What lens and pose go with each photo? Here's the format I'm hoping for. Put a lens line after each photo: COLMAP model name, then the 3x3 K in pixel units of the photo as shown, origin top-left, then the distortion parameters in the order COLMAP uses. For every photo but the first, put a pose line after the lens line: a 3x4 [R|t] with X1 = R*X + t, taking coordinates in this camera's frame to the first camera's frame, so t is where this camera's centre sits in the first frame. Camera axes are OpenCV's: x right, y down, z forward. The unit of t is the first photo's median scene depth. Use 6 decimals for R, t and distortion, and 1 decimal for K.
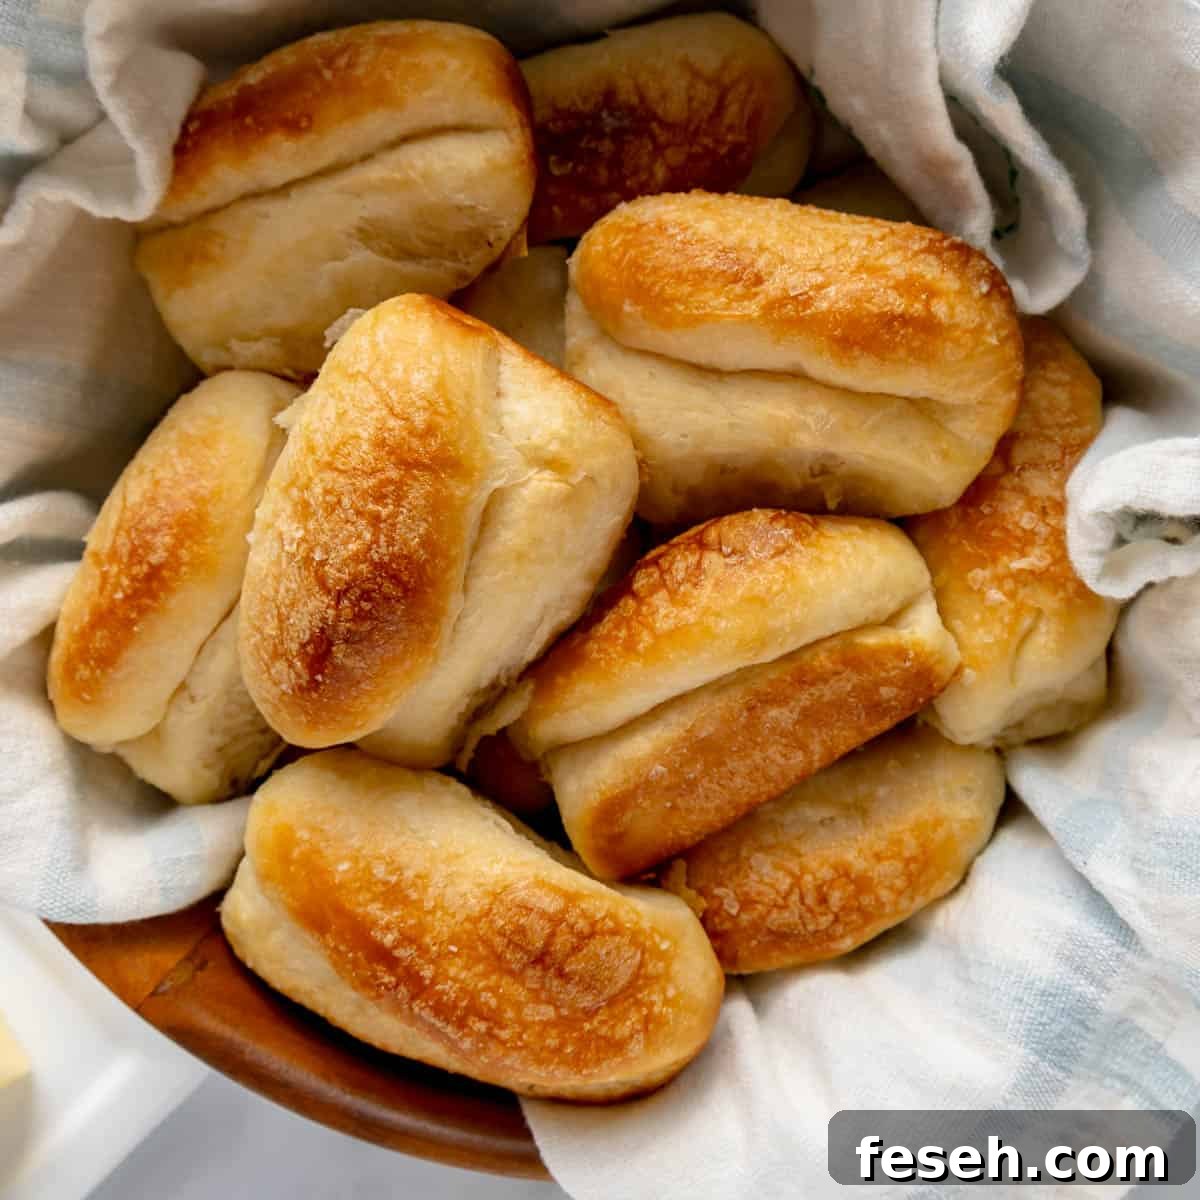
lens RADIAL K [[3303.5, 0, 600.0], [0, 3303.5, 600.0], [0, 0, 1]] dist [-0.184909, 1.772363]
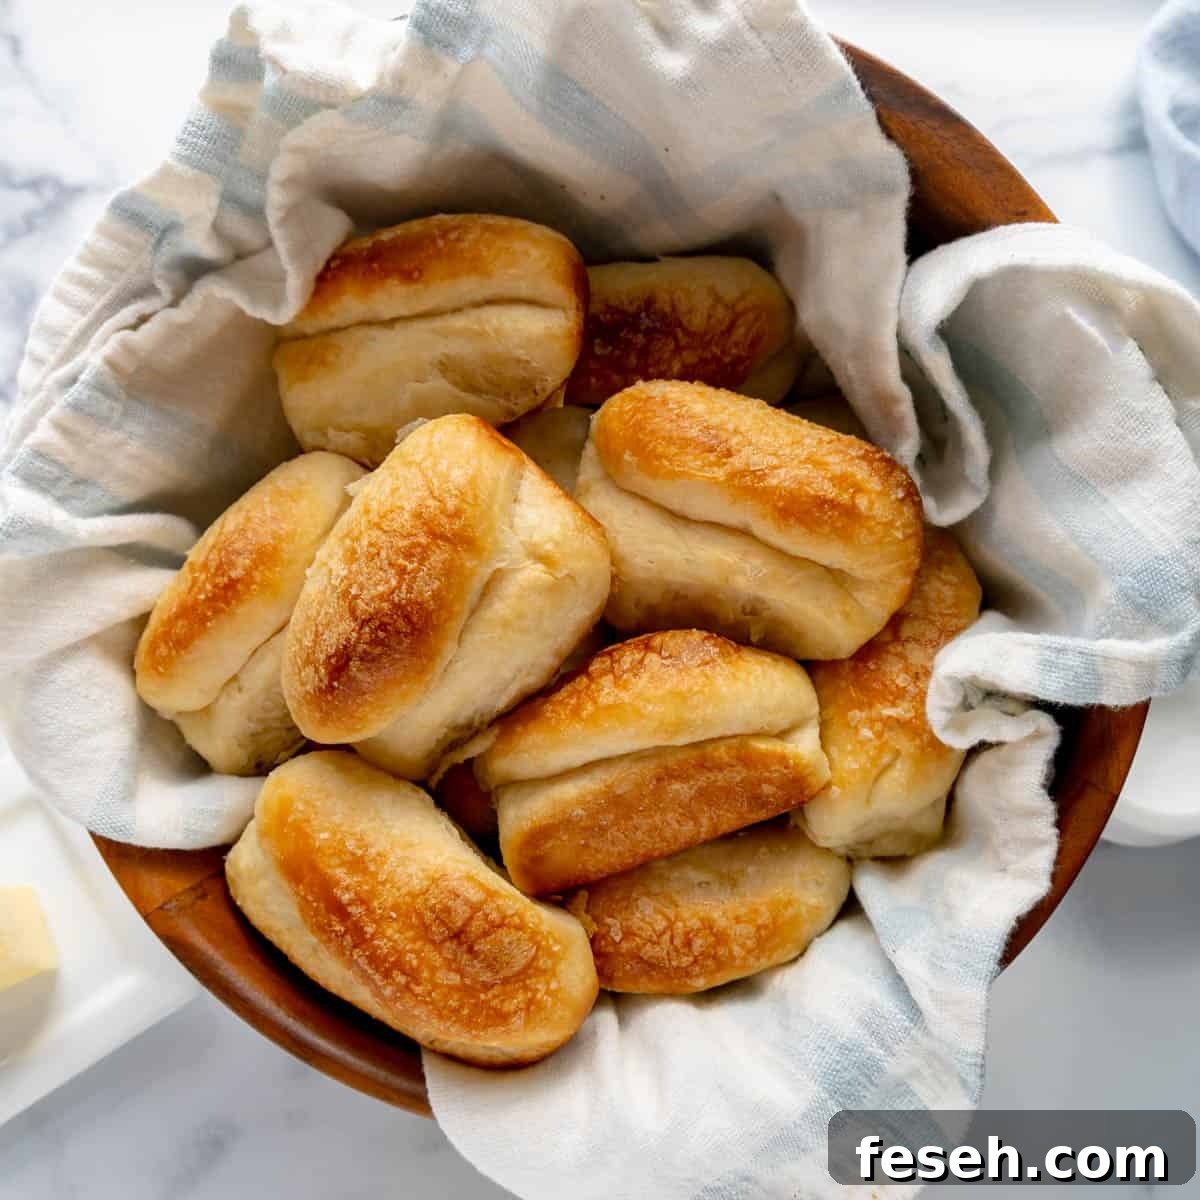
lens RADIAL K [[3303.5, 0, 600.0], [0, 3303.5, 600.0], [0, 0, 1]] dist [-0.184909, 1.772363]
pose [[0.976955, 0.192526, -0.092160, 0.128099], [-0.204498, 0.967965, -0.145688, 0.157262], [0.061159, 0.161177, 0.985029, -0.274755]]
